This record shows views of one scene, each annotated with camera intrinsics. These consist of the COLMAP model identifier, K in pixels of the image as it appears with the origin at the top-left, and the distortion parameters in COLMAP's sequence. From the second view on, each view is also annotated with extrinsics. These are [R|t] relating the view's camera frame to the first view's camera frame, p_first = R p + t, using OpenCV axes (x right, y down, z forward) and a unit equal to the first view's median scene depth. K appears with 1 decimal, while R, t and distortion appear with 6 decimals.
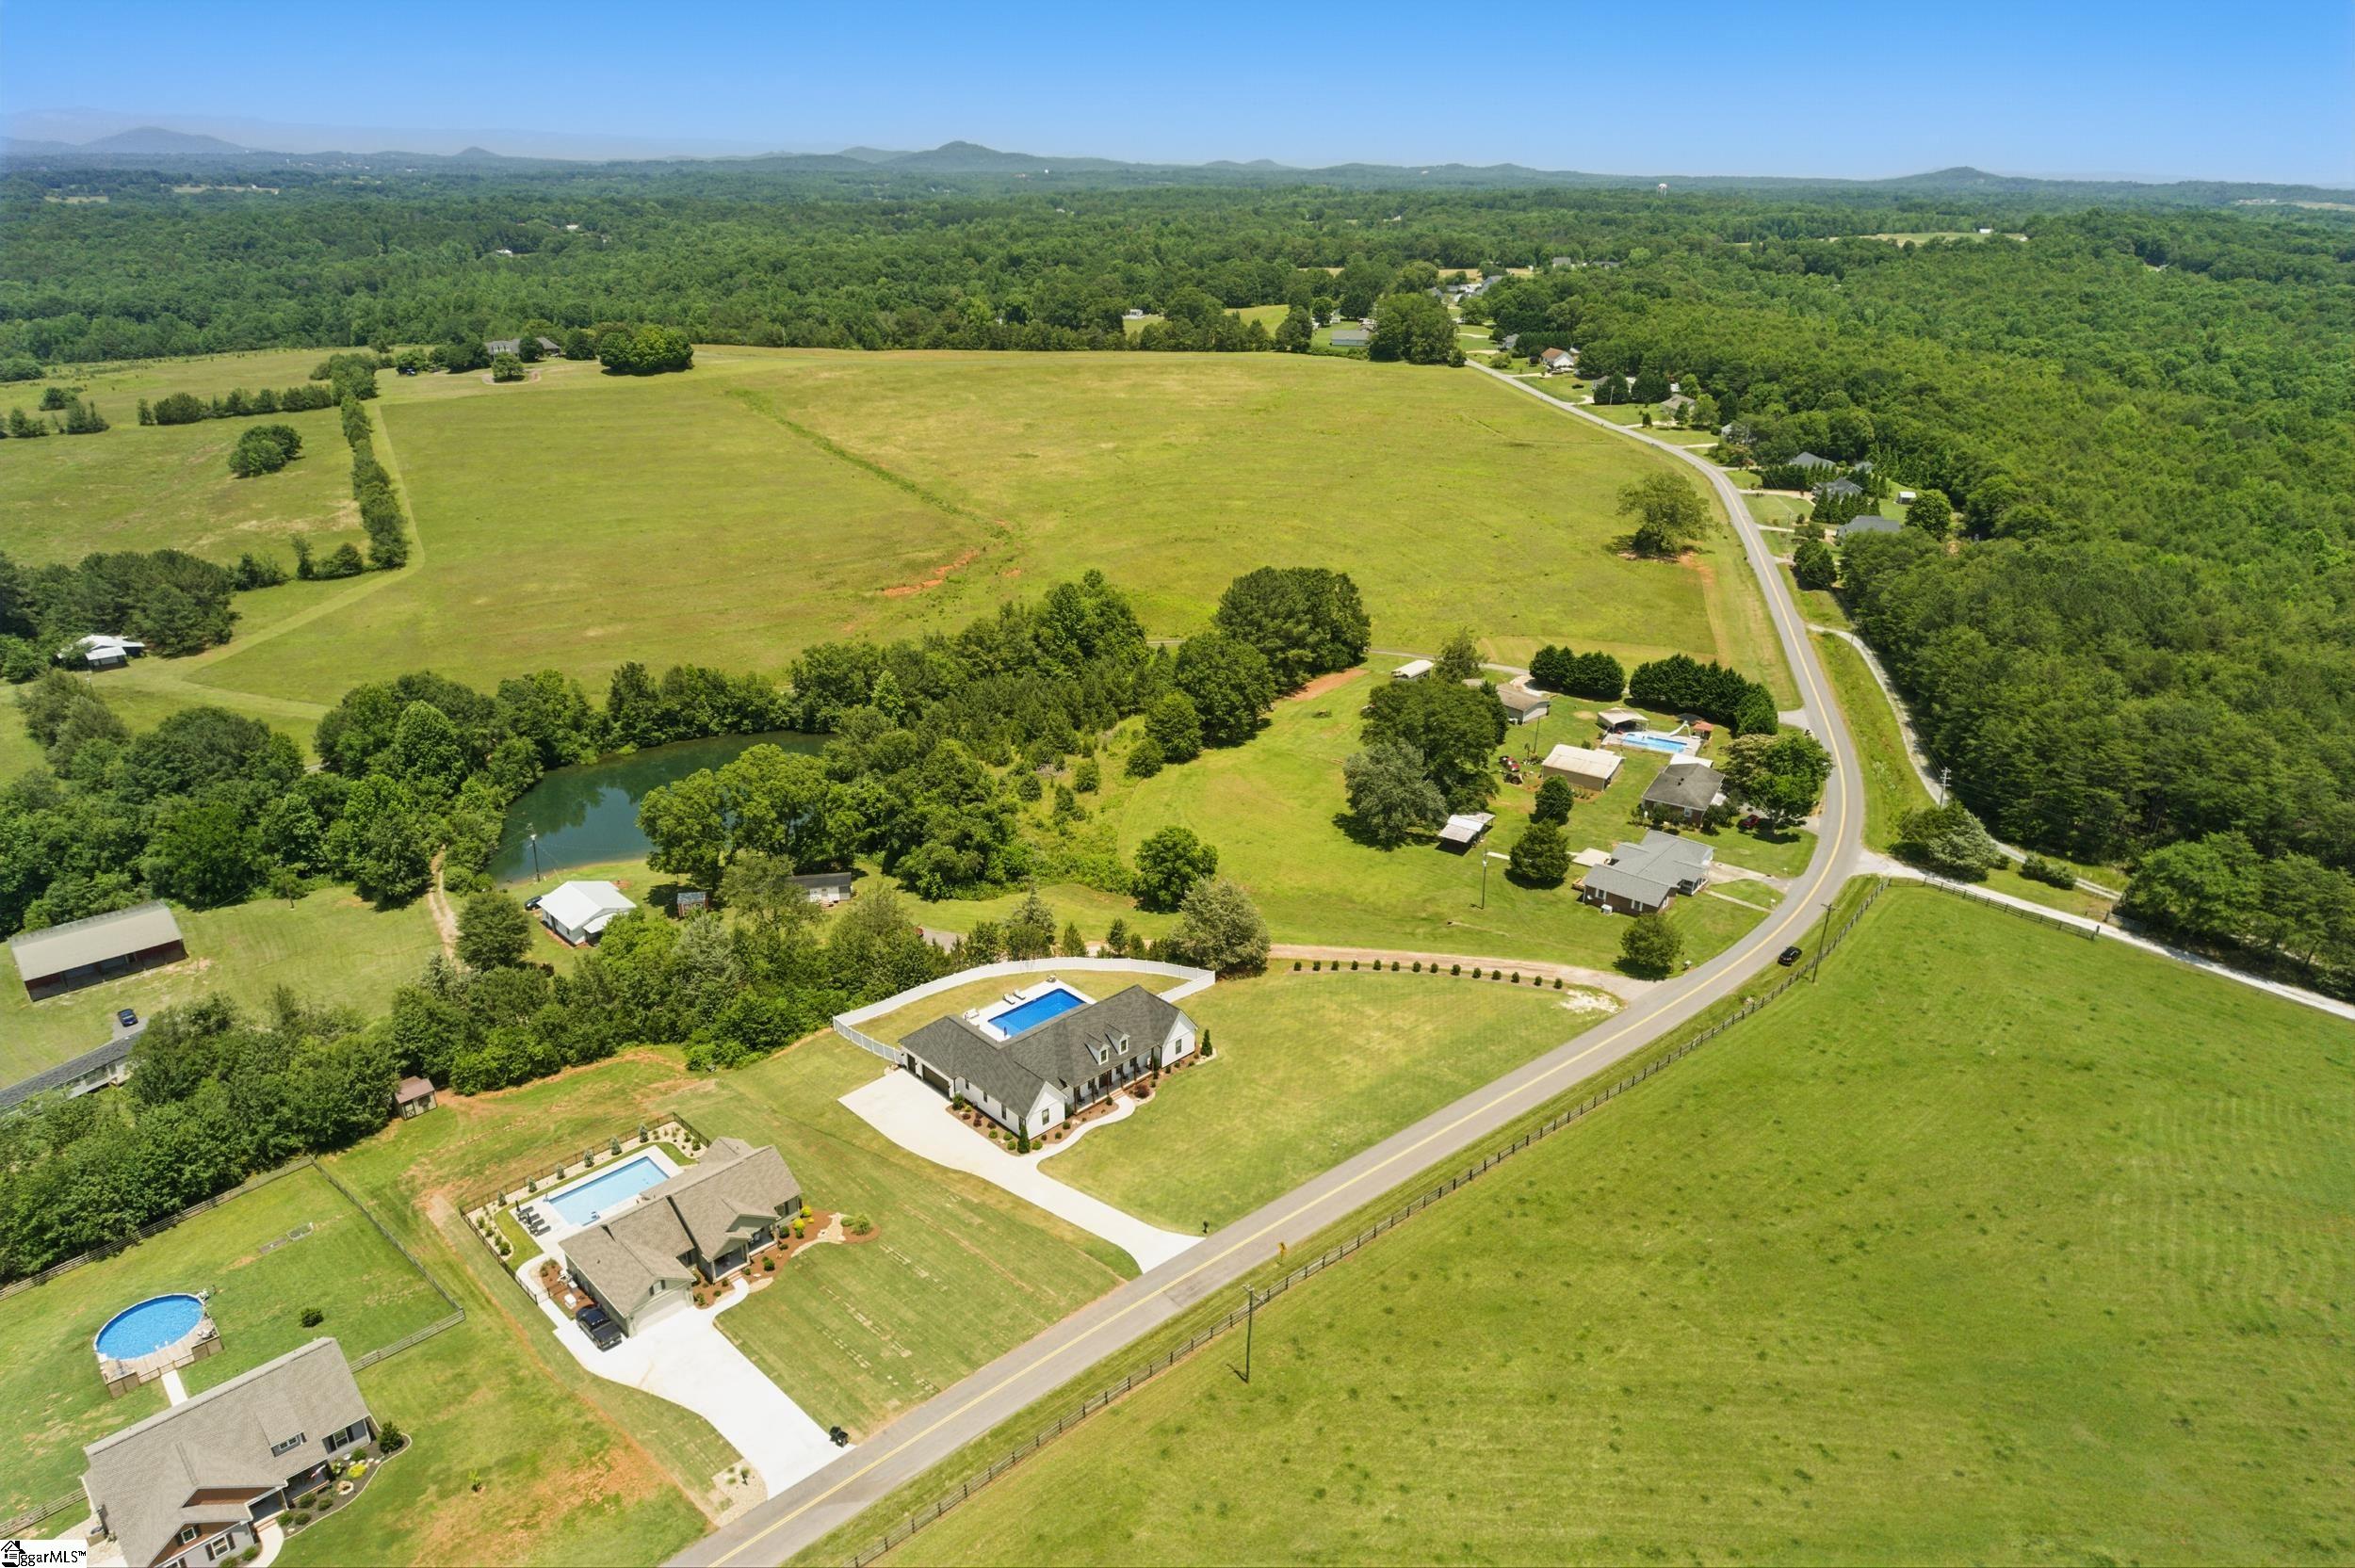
lens RADIAL K [[1498.0, 0, 1185.8], [0, 1498.0, 787.6], [0, 0, 1]] dist [-0.005931, 0.000566]
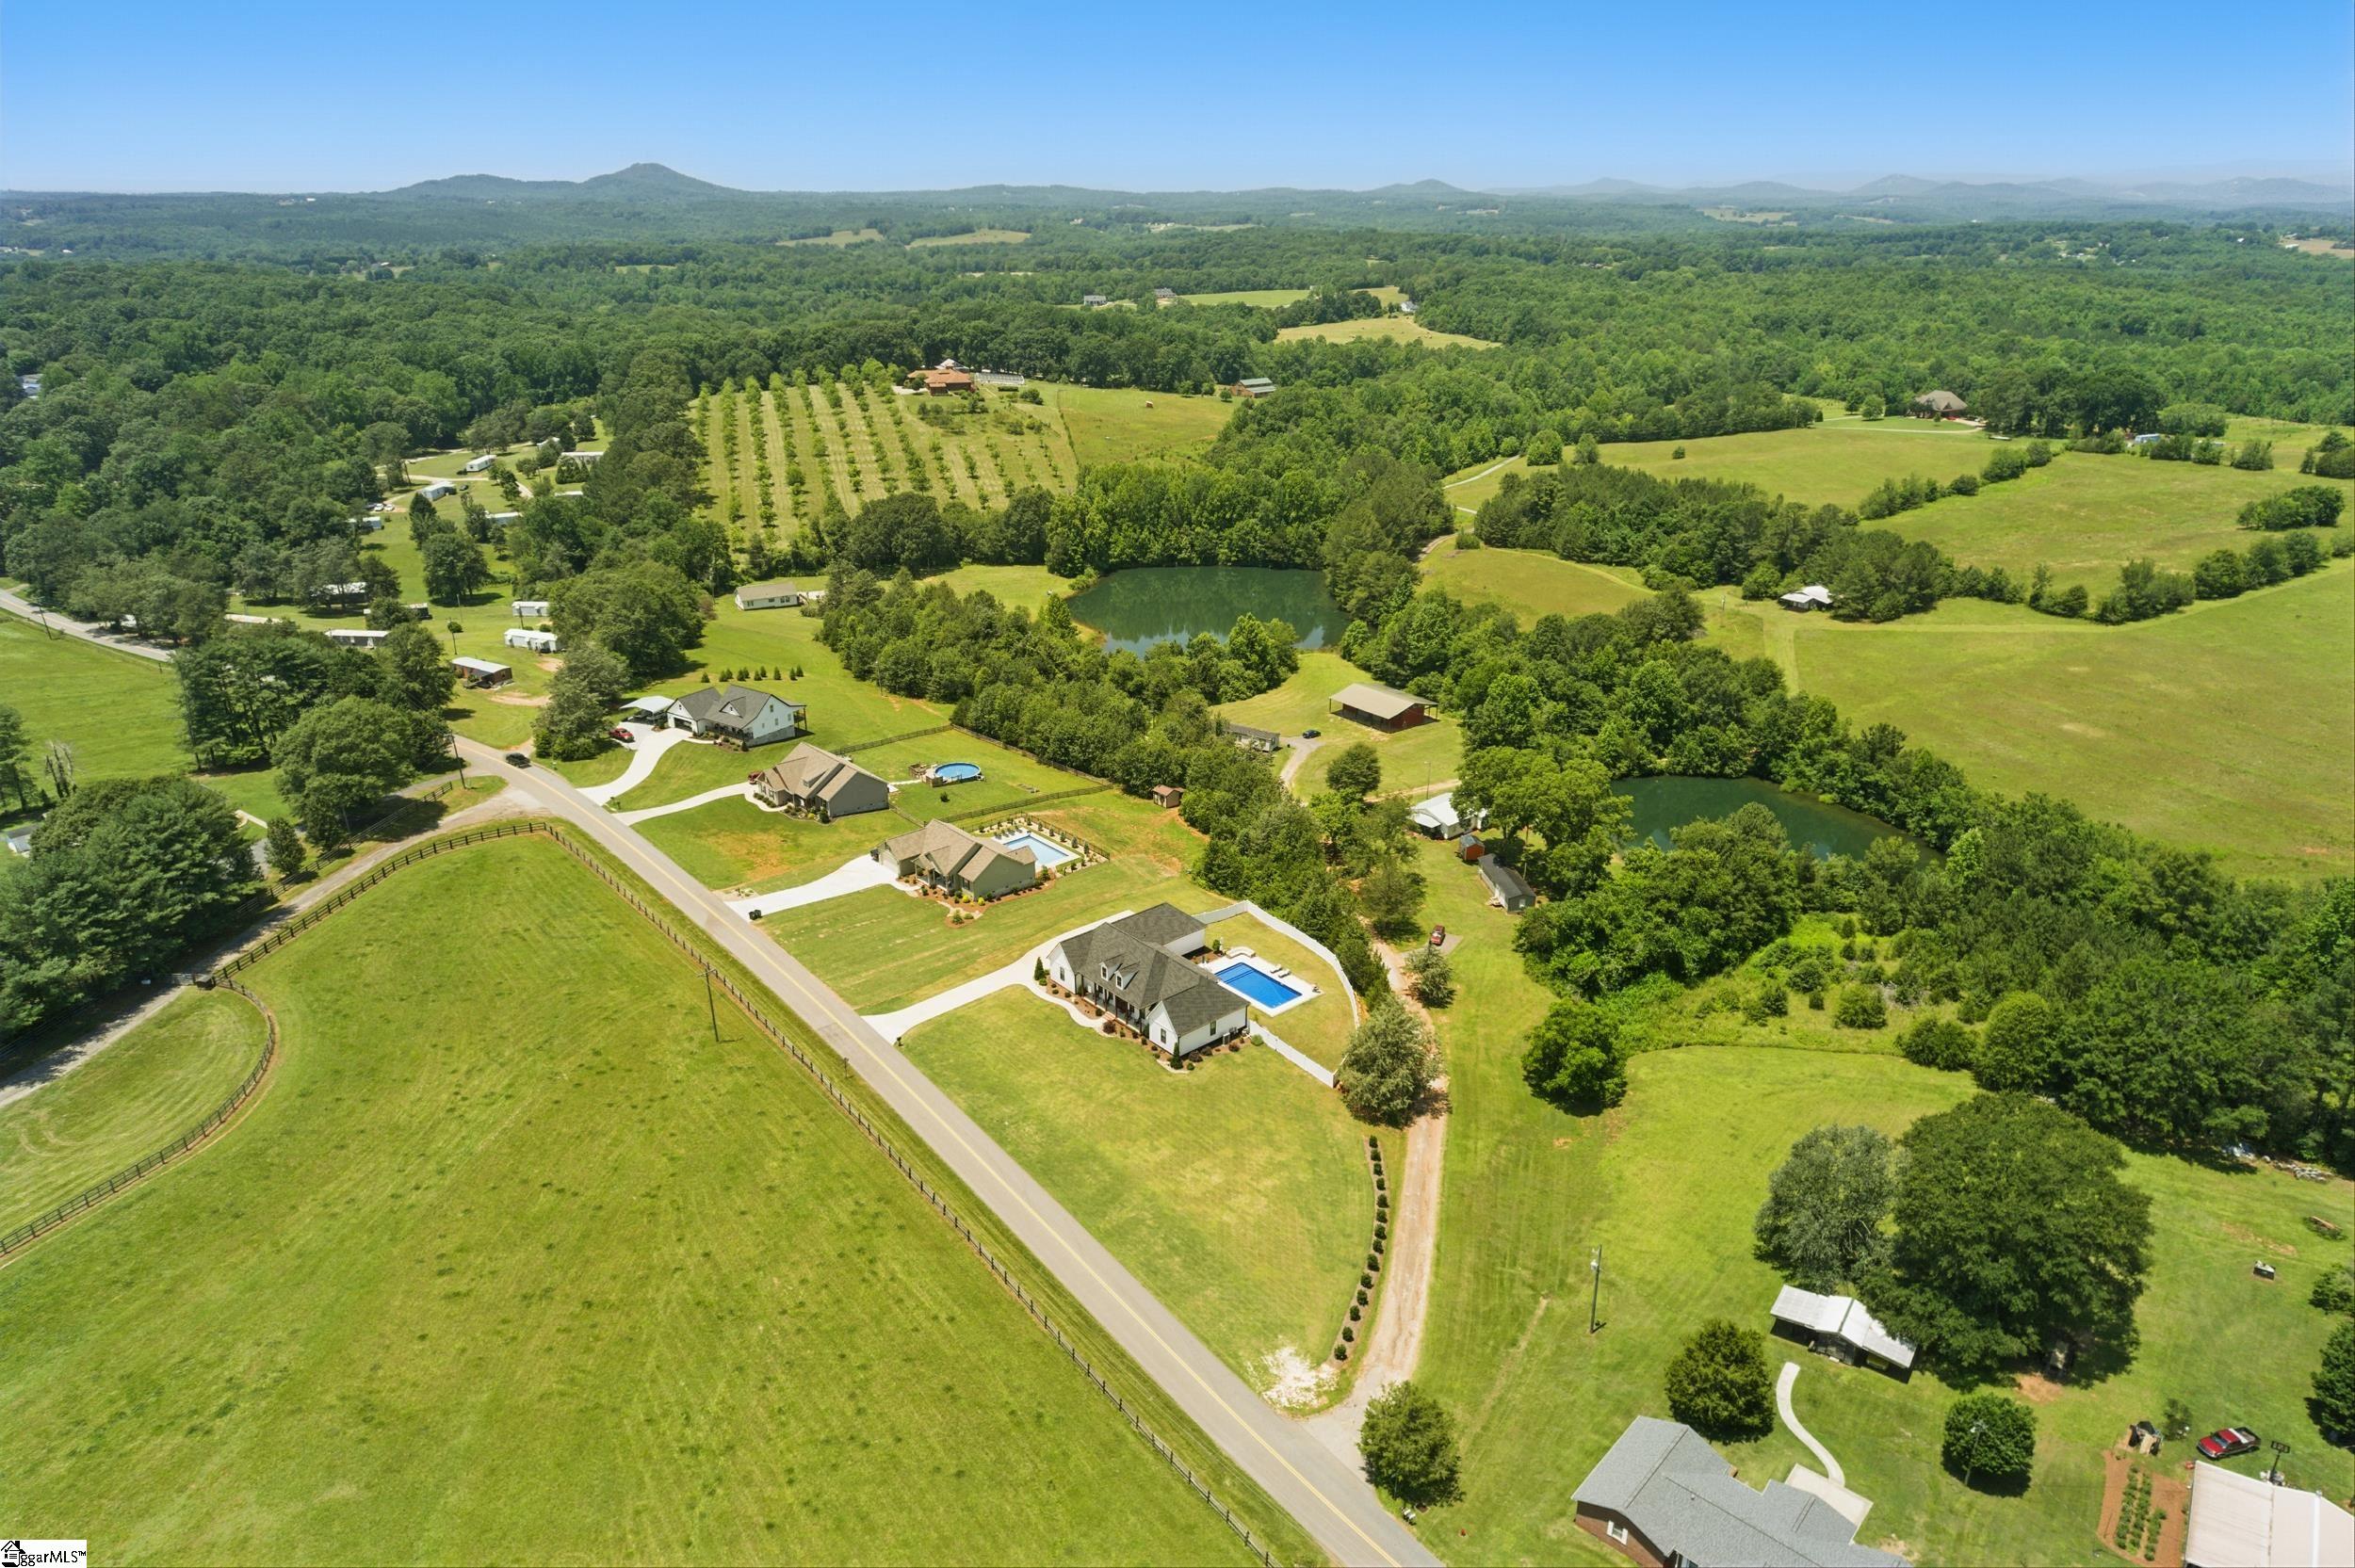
lens RADIAL K [[1445.2, 0, 1151.0], [0, 1445.2, 784.1], [0, 0, 1]] dist [-0.006981, -0.002197]
pose [[-0.065218, 0.365244, -0.928625, 0.795760], [-0.384403, 0.849589, 0.361155, -0.308413], [0.920859, 0.380520, 0.084992, 0.774913]]
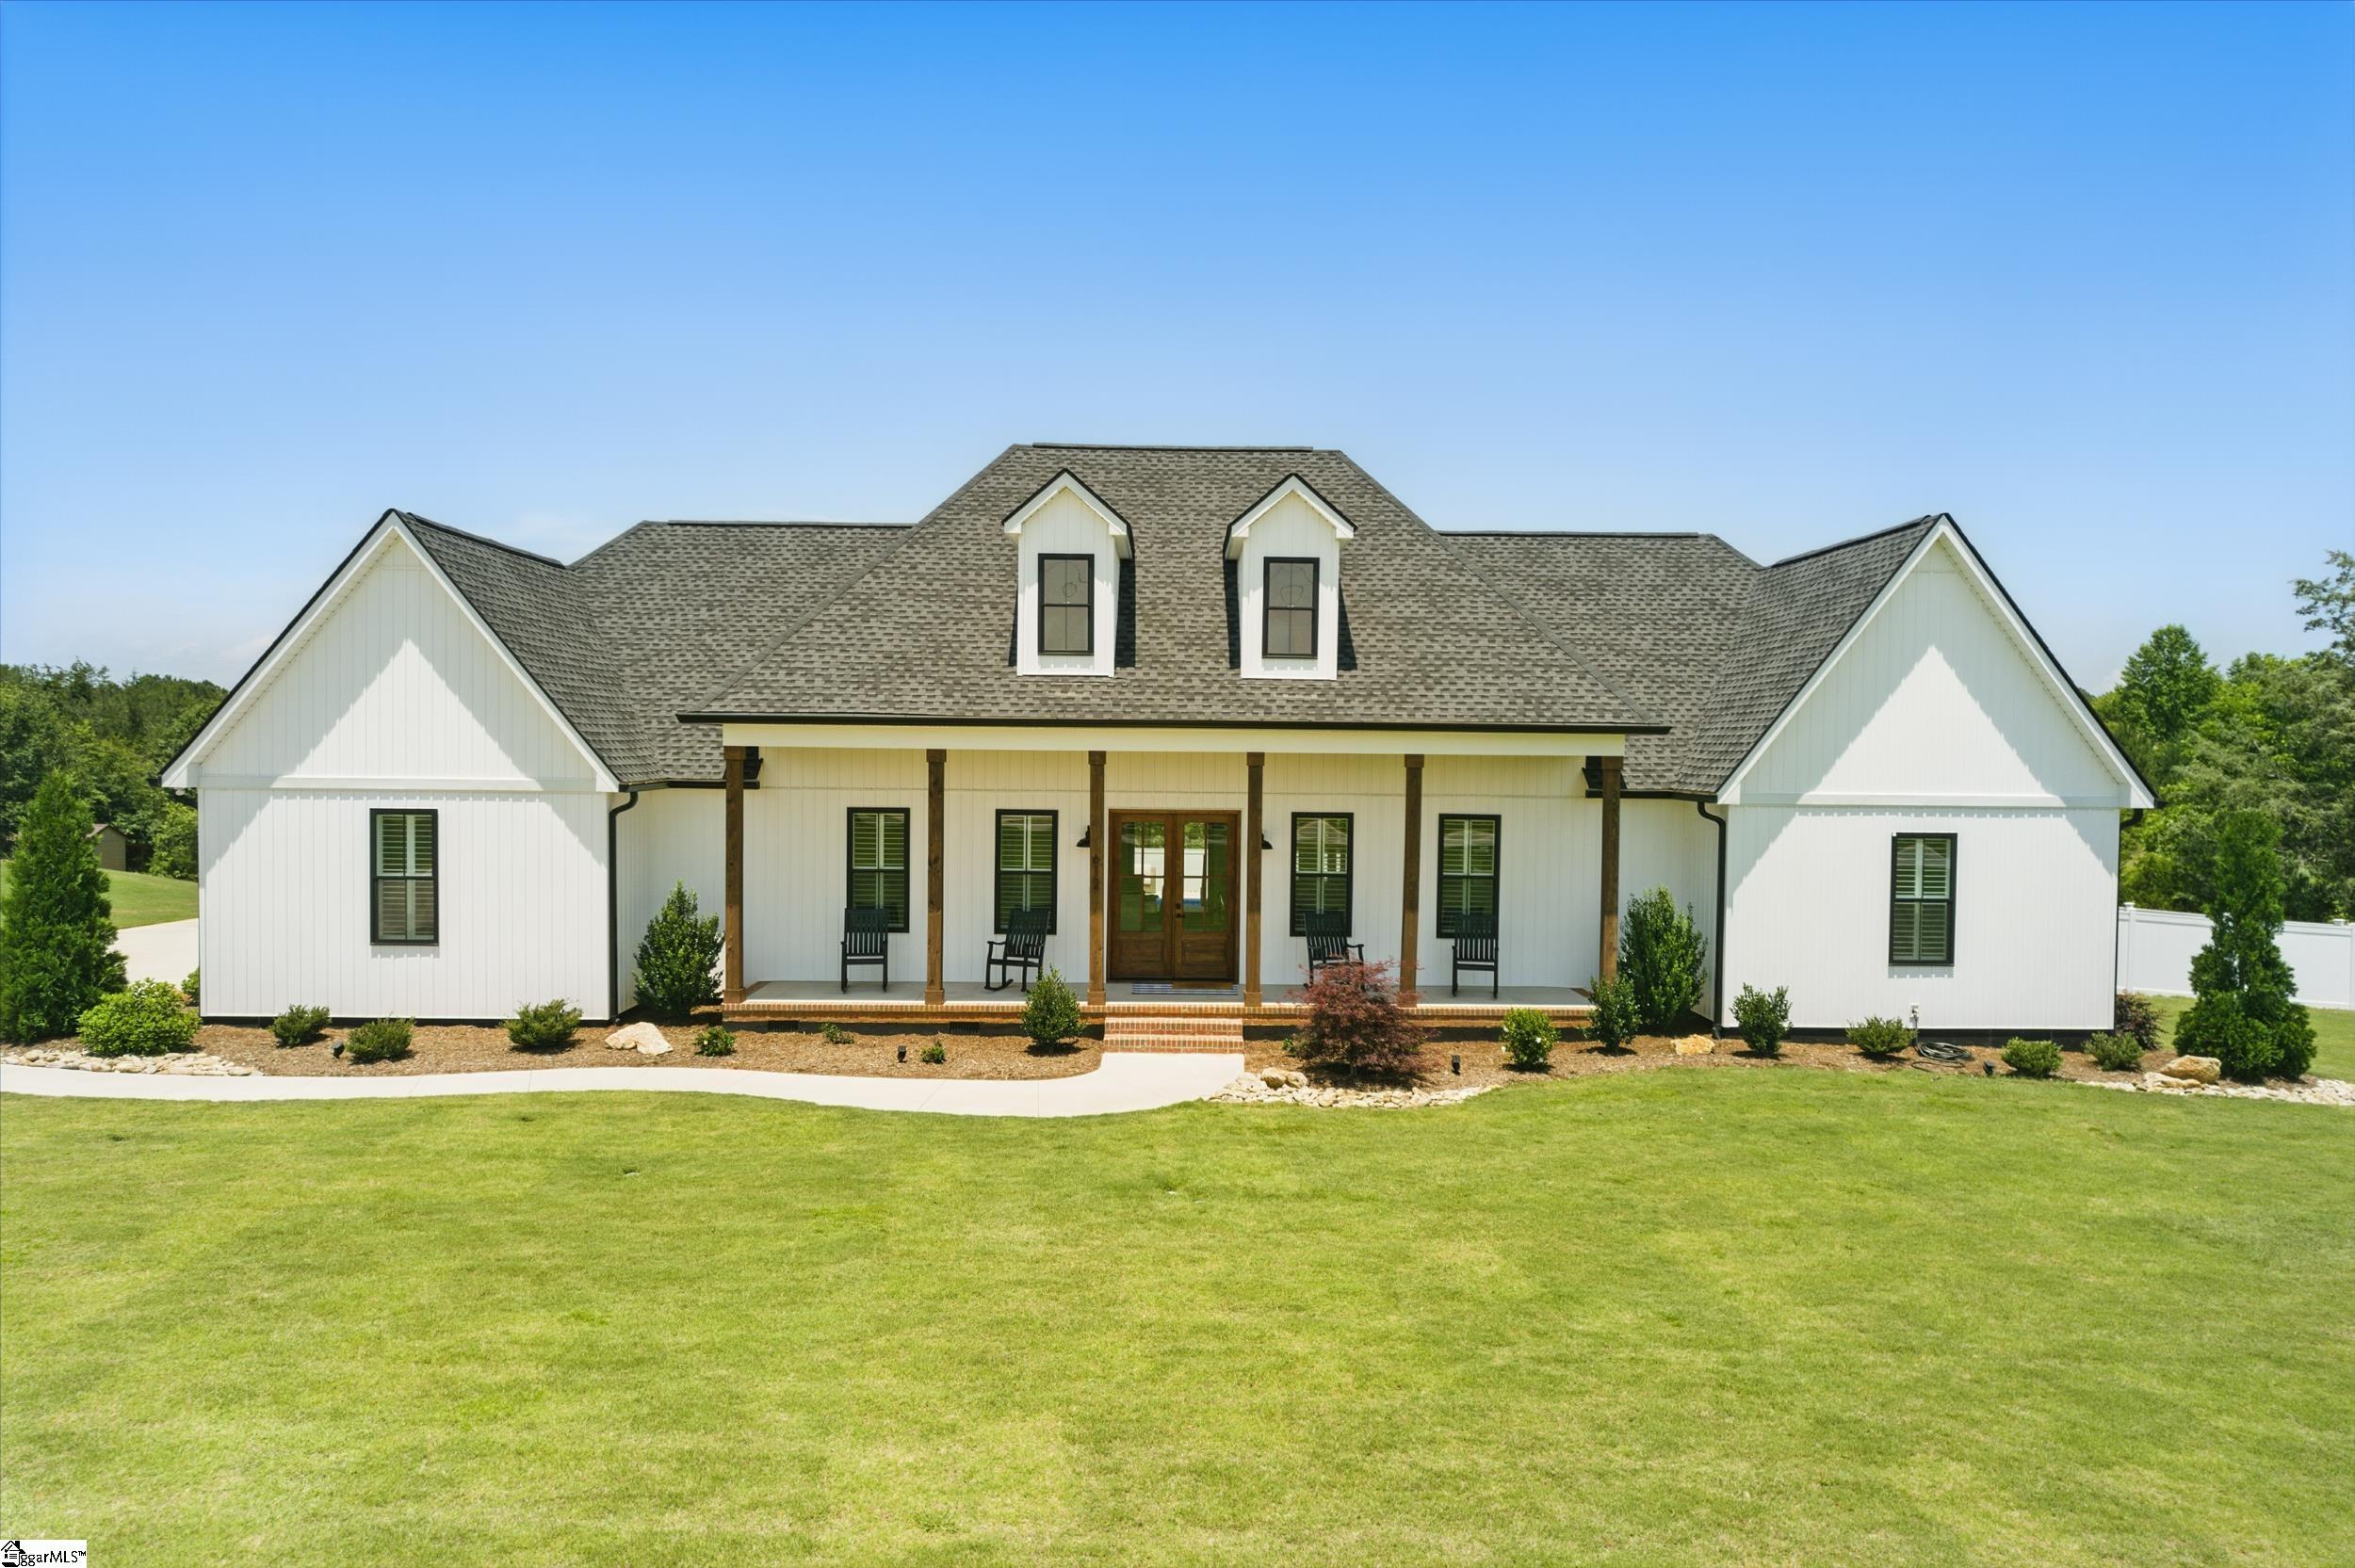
lens RADIAL K [[1498.0, 0, 1185.8], [0, 1498.0, 787.6], [0, 0, 1]] dist [-0.005931, 0.000566]
pose [[0.728686, 0.023645, -0.684440, 0.029857], [-0.271338, 0.927584, -0.256835, 0.193522], [0.628802, 0.372867, 0.682333, 0.814370]]
